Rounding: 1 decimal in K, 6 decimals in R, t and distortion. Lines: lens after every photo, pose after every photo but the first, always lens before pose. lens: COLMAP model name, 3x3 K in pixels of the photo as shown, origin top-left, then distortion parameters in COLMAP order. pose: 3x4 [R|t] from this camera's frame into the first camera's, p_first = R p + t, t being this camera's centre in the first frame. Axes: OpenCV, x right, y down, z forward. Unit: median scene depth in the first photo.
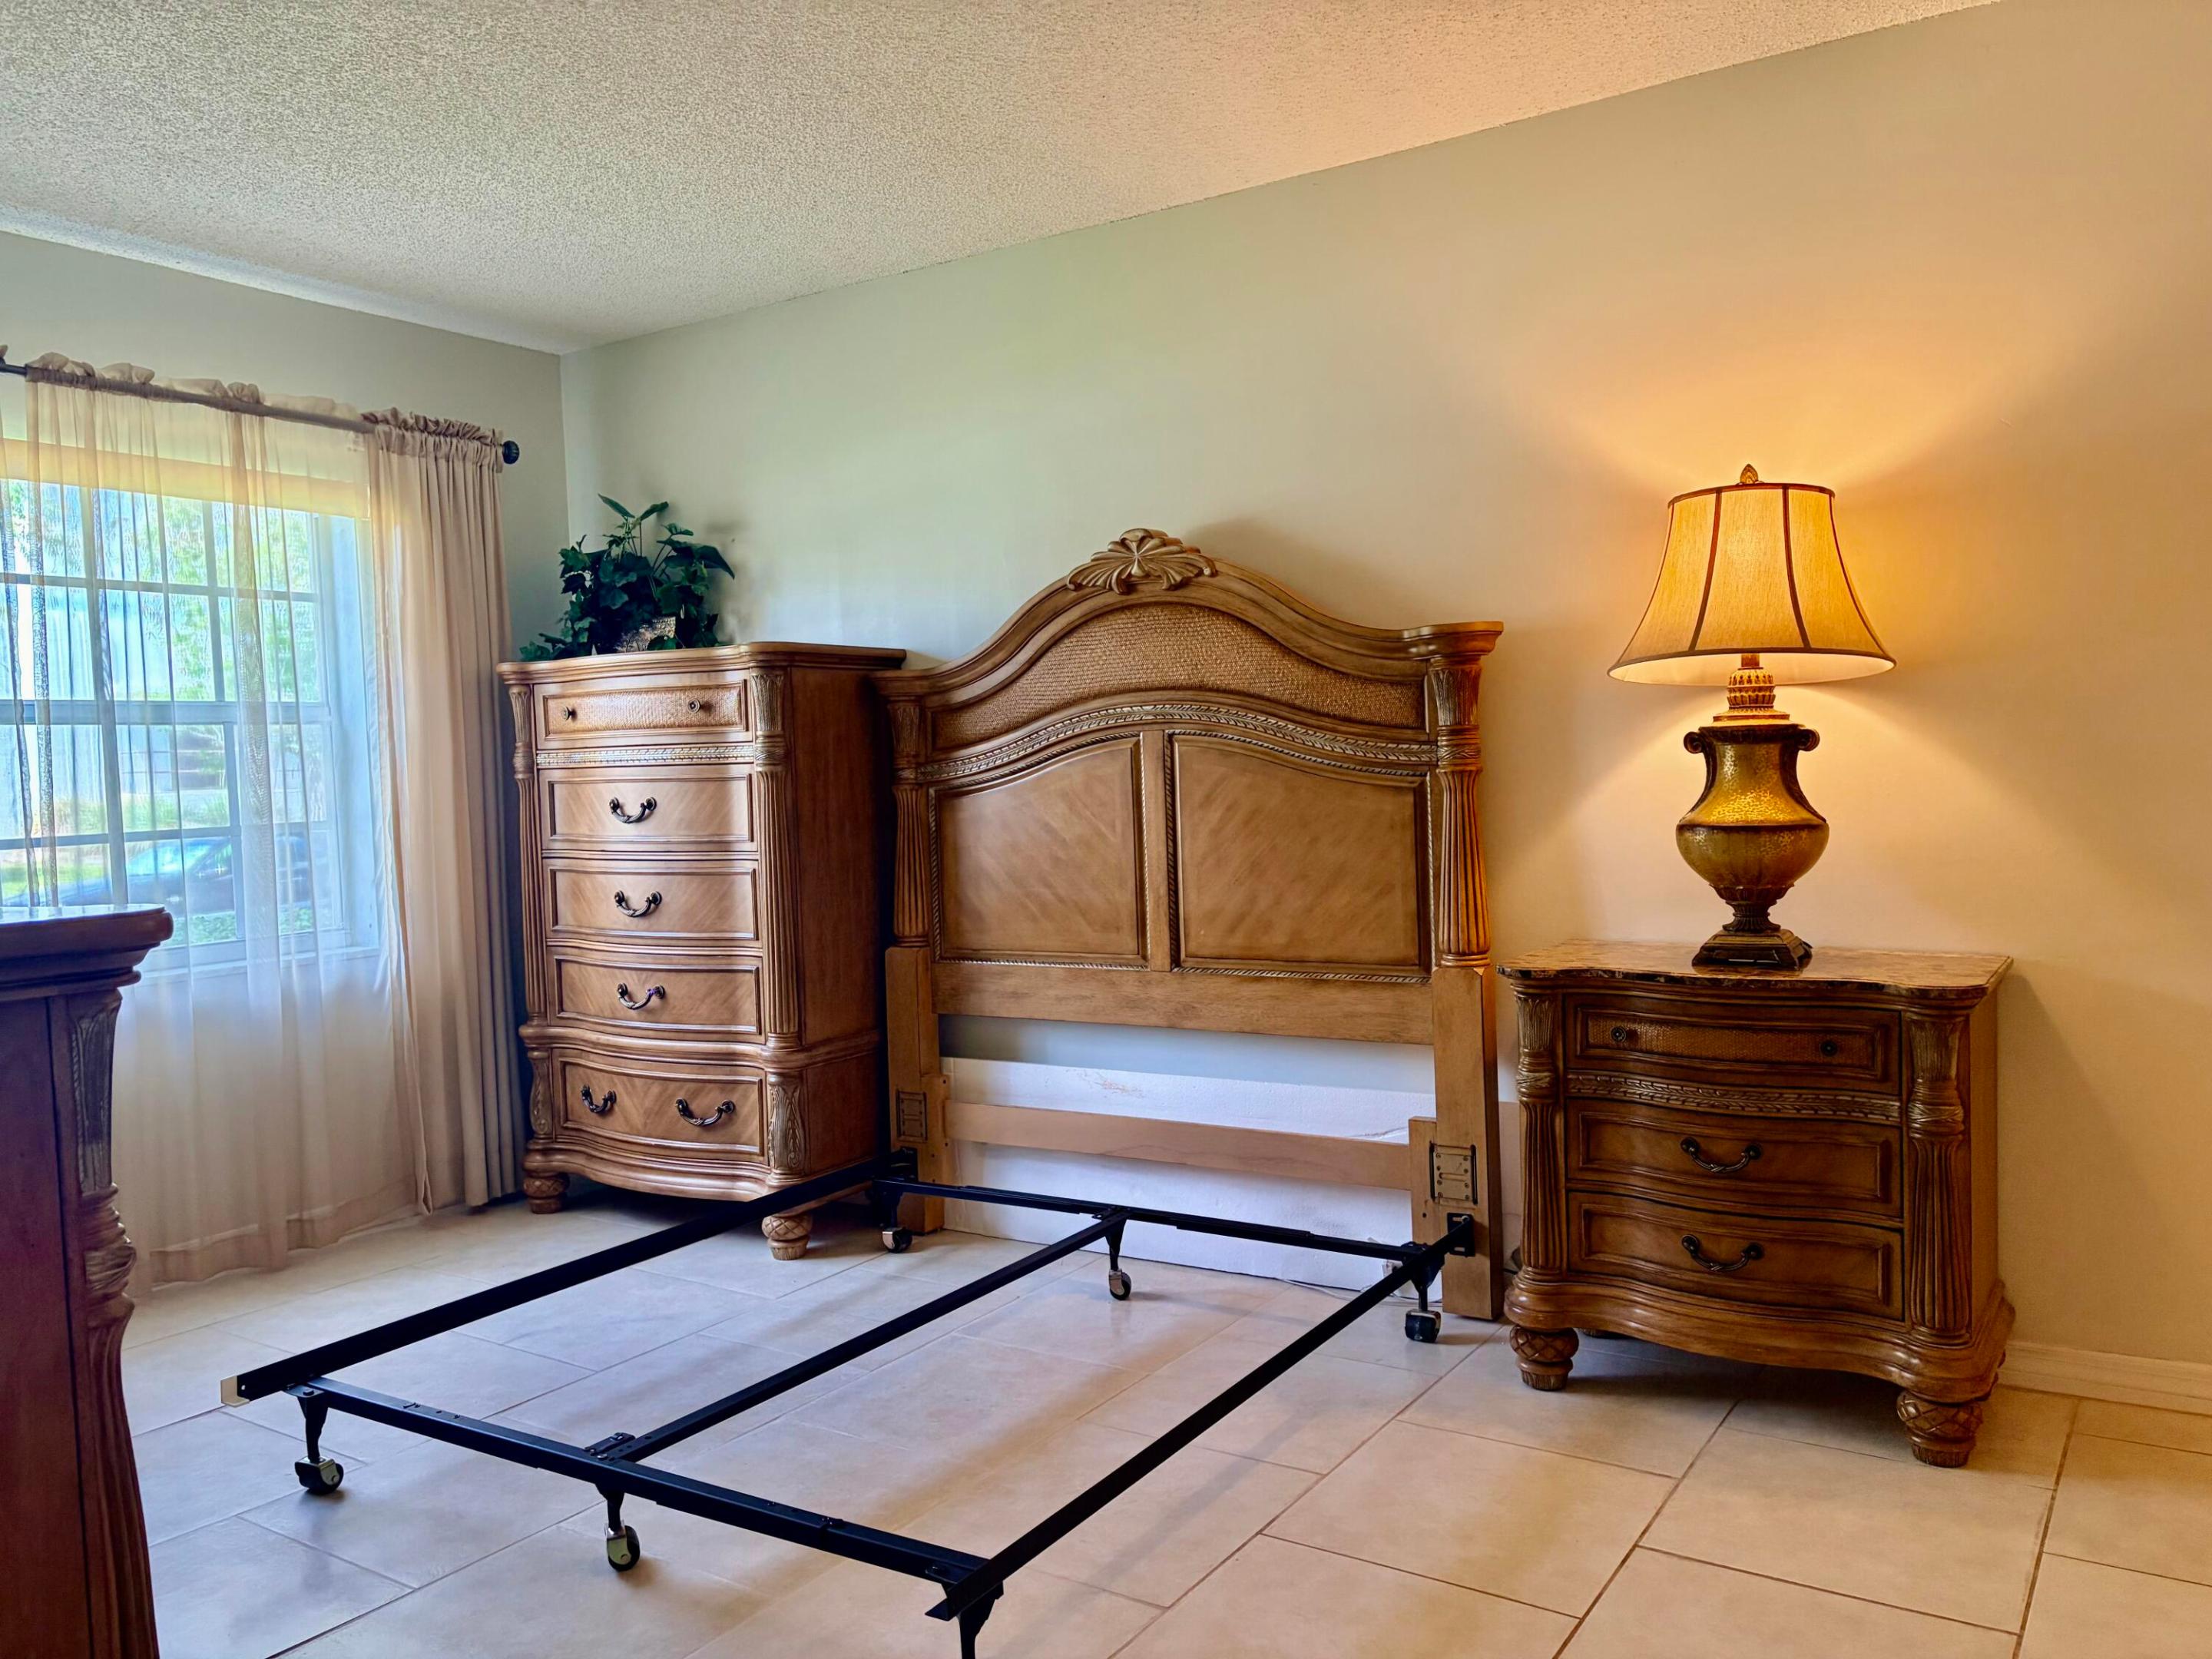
lens RADIAL K [[1689.2, 0, 1104.6], [0, 1689.2, 829.9], [0, 0, 1]] dist [0.016740, 0.001011]
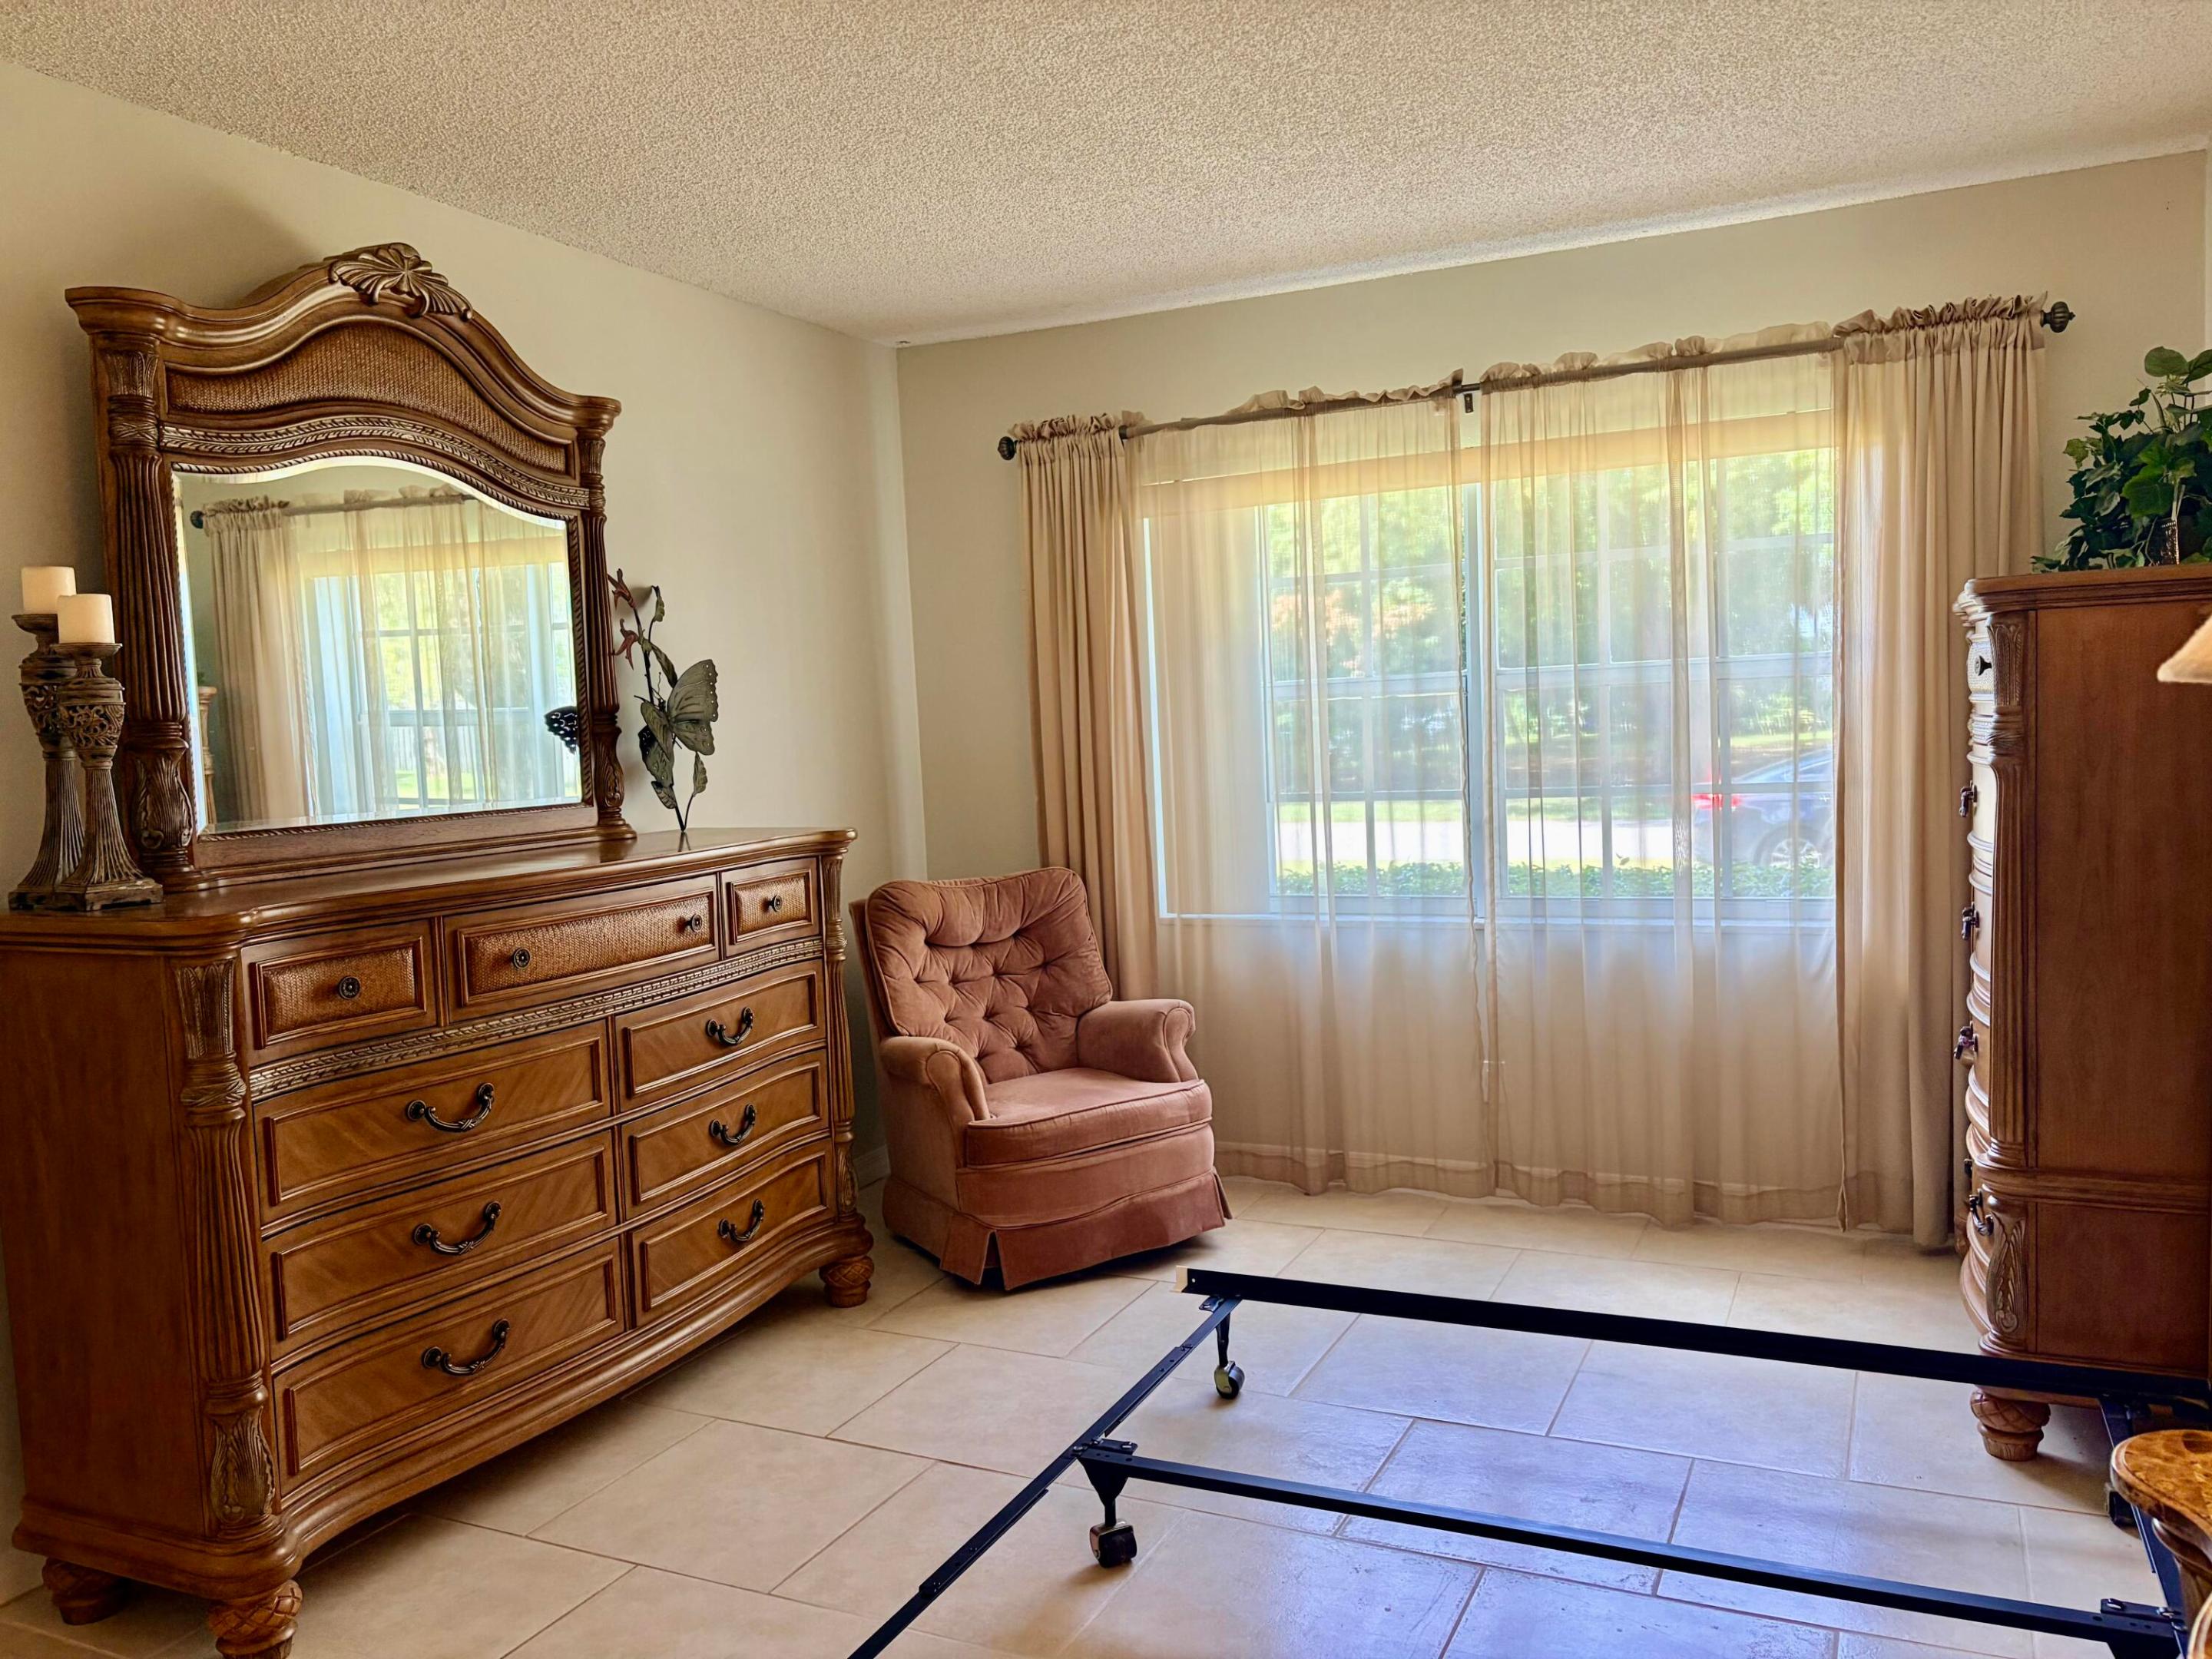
lens RADIAL K [[1689.2, 0, 1105.4], [0, 1689.2, 828.1], [0, 0, 1]] dist [0.016740, 0.001011]
pose [[0.130792, 0.095999, -0.986751, 0.436992], [-0.002947, 0.995334, 0.096443, -0.073837], [0.991405, -0.009706, 0.130464, 0.533878]]
